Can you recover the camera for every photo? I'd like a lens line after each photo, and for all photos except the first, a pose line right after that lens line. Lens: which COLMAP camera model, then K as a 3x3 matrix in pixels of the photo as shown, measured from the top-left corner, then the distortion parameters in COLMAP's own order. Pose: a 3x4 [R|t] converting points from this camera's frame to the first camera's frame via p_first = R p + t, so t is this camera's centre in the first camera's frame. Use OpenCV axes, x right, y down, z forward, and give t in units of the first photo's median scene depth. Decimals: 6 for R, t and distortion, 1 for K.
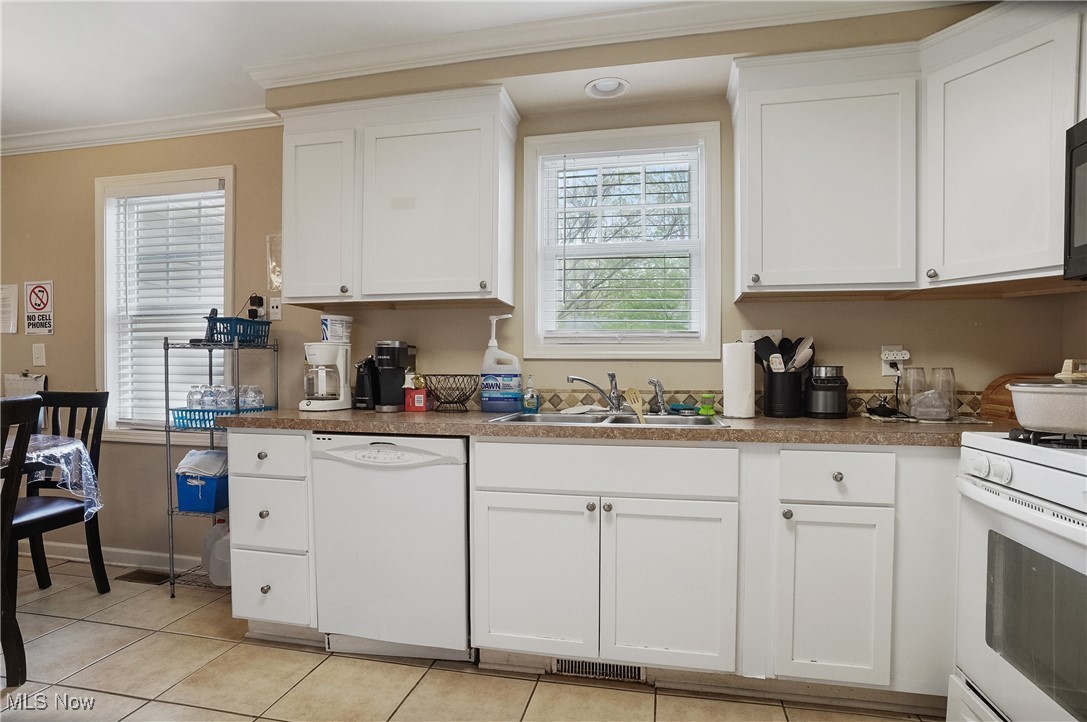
lens RADIAL K [[570.1, 0, 544.6], [0, 570.1, 387.2], [0, 0, 1]] dist [-0.052296, 0.020894]
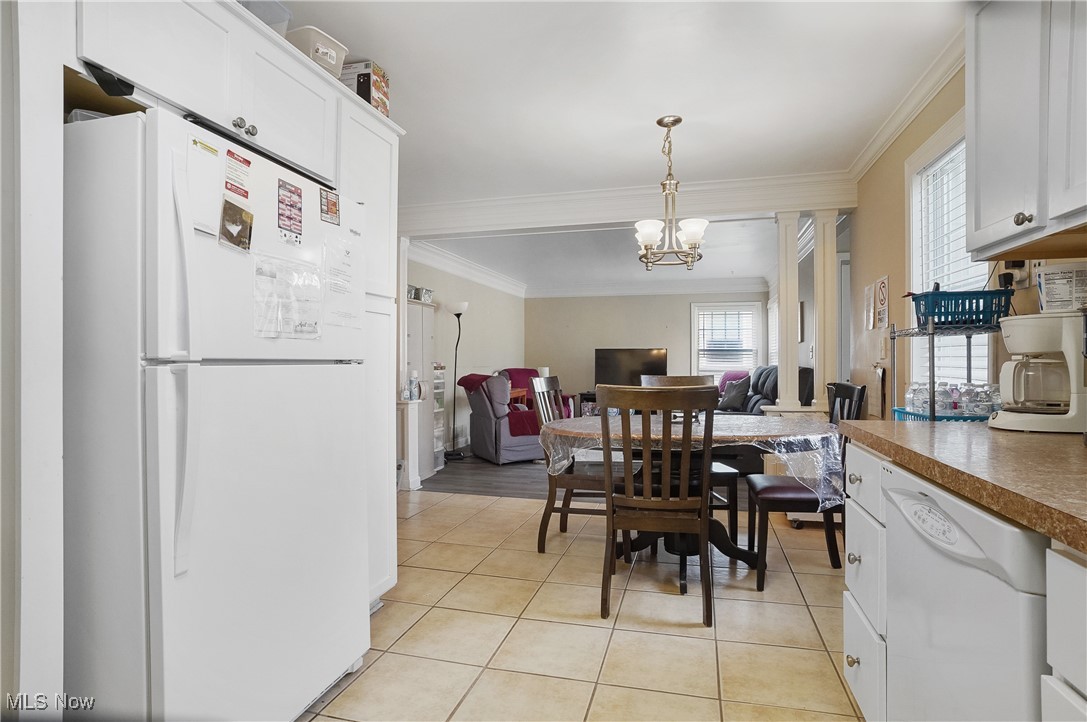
lens RADIAL K [[570.1, 0, 540.6], [0, 570.1, 361.8], [0, 0, 1]] dist [-0.052296, 0.020894]
pose [[-0.059294, -0.007566, -0.998212, 0.215759], [-0.021422, 0.999751, -0.006305, -0.015247], [0.998011, 0.021010, -0.059442, 0.515618]]
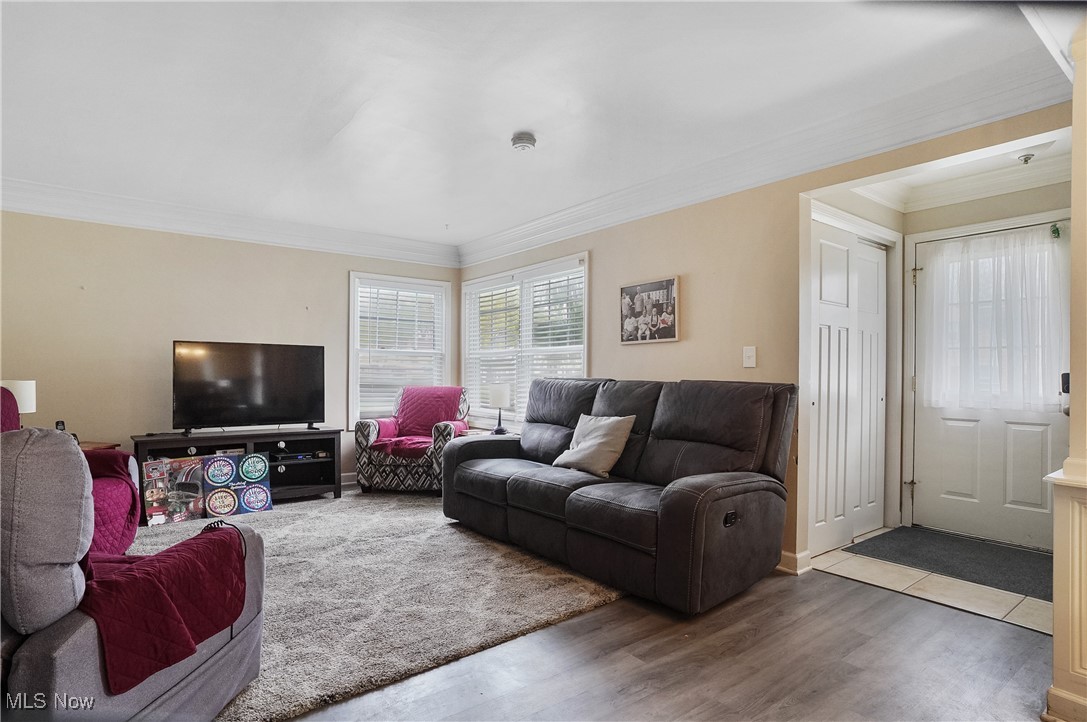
lens RADIAL K [[570.1, 0, 530.5], [0, 570.1, 376.0], [0, 0, 1]] dist [-0.052296, 0.020894]
pose [[0.743695, 0.002784, -0.668513, -1.489638], [-0.019778, 0.999645, -0.017840, -0.014574], [0.668226, 0.026490, 0.743486, 0.137023]]
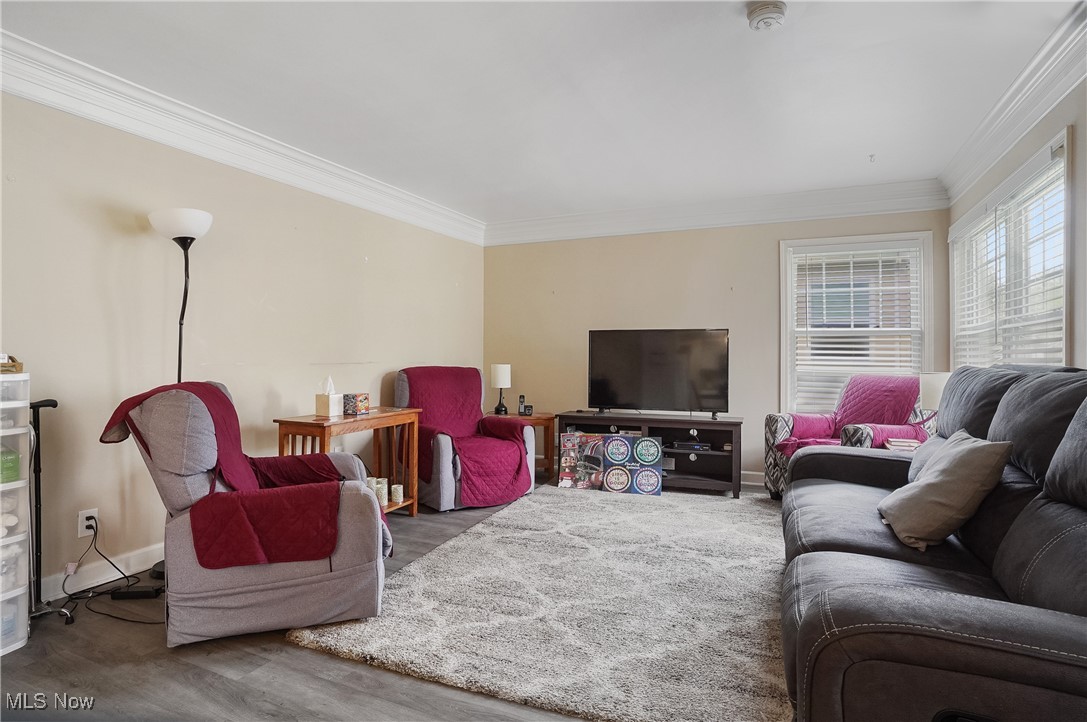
lens RADIAL K [[570.1, 0, 540.8], [0, 570.1, 357.8], [0, 0, 1]] dist [-0.052296, 0.020894]
pose [[-0.223072, -0.005010, -0.974789, -1.456112], [-0.026584, 0.999646, 0.000945, -0.033124], [0.974439, 0.026125, -0.223127, 0.901379]]
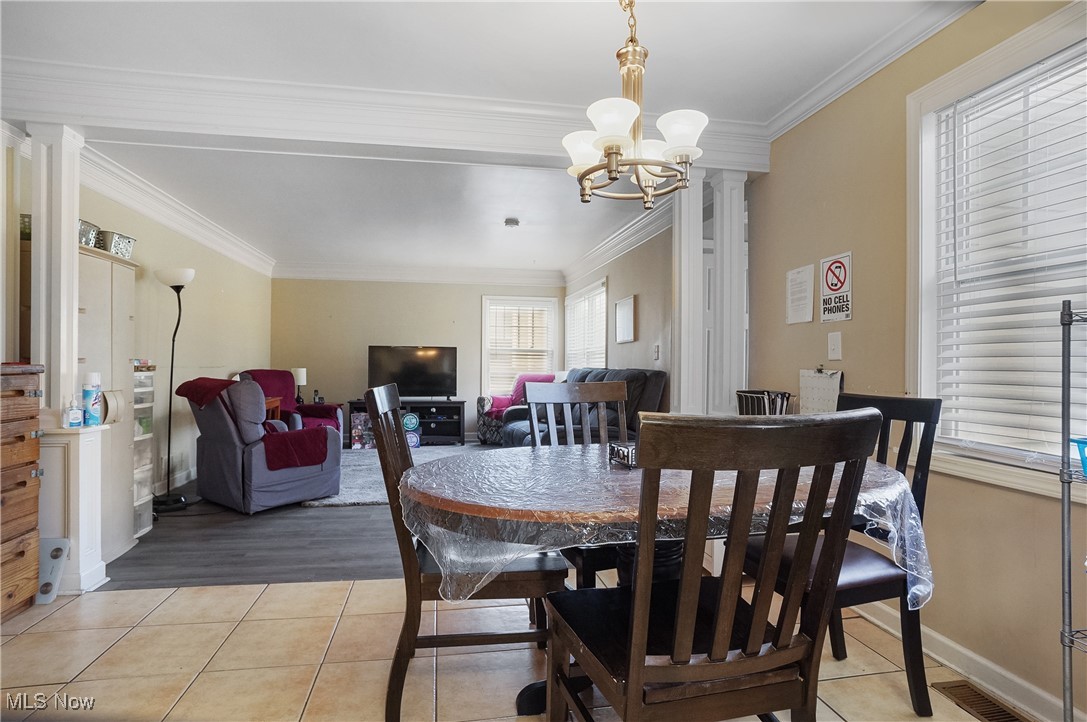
lens RADIAL K [[570.1, 0, 539.8], [0, 570.1, 365.5], [0, 0, 1]] dist [-0.052296, 0.020894]
pose [[0.381459, -0.002936, -0.924381, -0.388651], [-0.025726, 0.999574, -0.013791, -0.009607], [0.924028, 0.029041, 0.381221, 0.353384]]
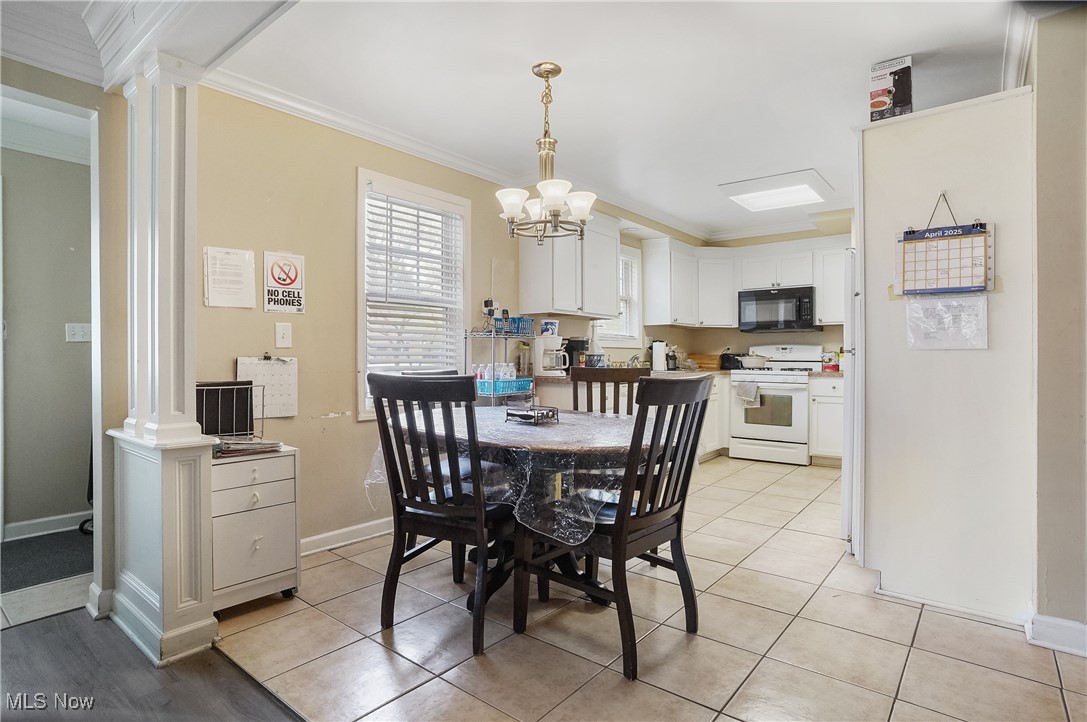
lens RADIAL K [[570.1, 0, 547.8], [0, 570.1, 354.0], [0, 0, 1]] dist [-0.052296, 0.020894]
pose [[0.439201, -0.004250, 0.898379, -1.884957], [0.021292, 0.999757, -0.005680, -0.017499], [-0.898137, 0.021623, 0.439184, 0.267982]]
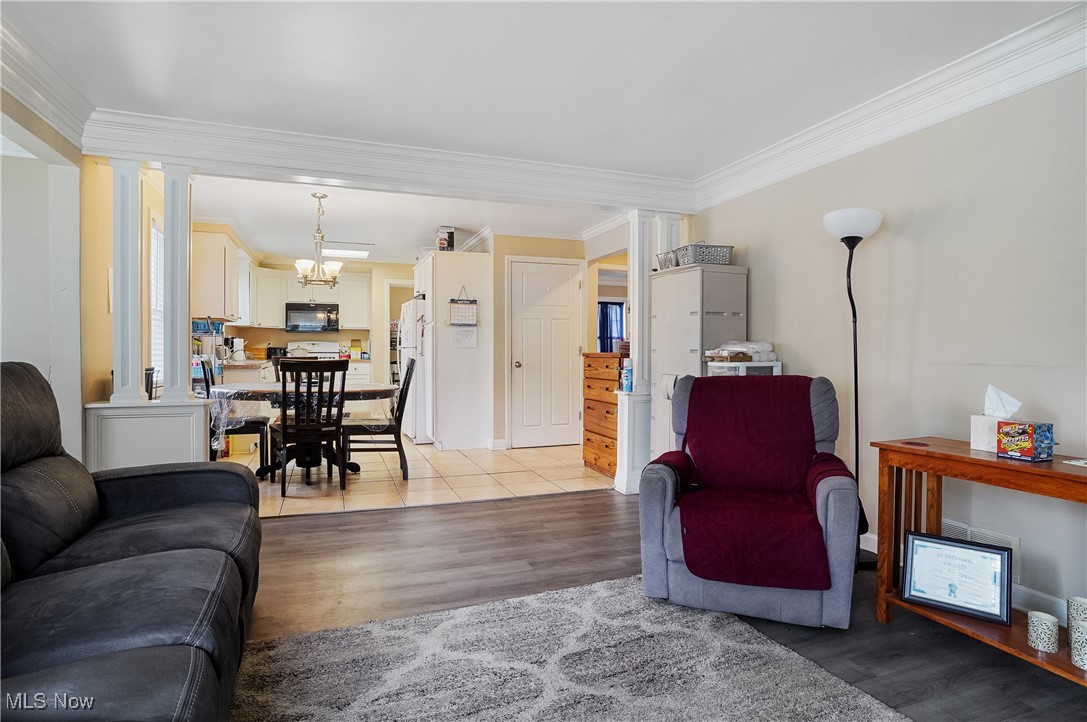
lens RADIAL K [[570.1, 0, 538.2], [0, 570.1, 358.2], [0, 0, 1]] dist [-0.052296, 0.020894]
pose [[-0.539024, -0.023881, 0.841952, -2.957622], [0.009363, 0.999366, 0.034340, -0.051404], [-0.842238, 0.026393, -0.538459, 1.111115]]
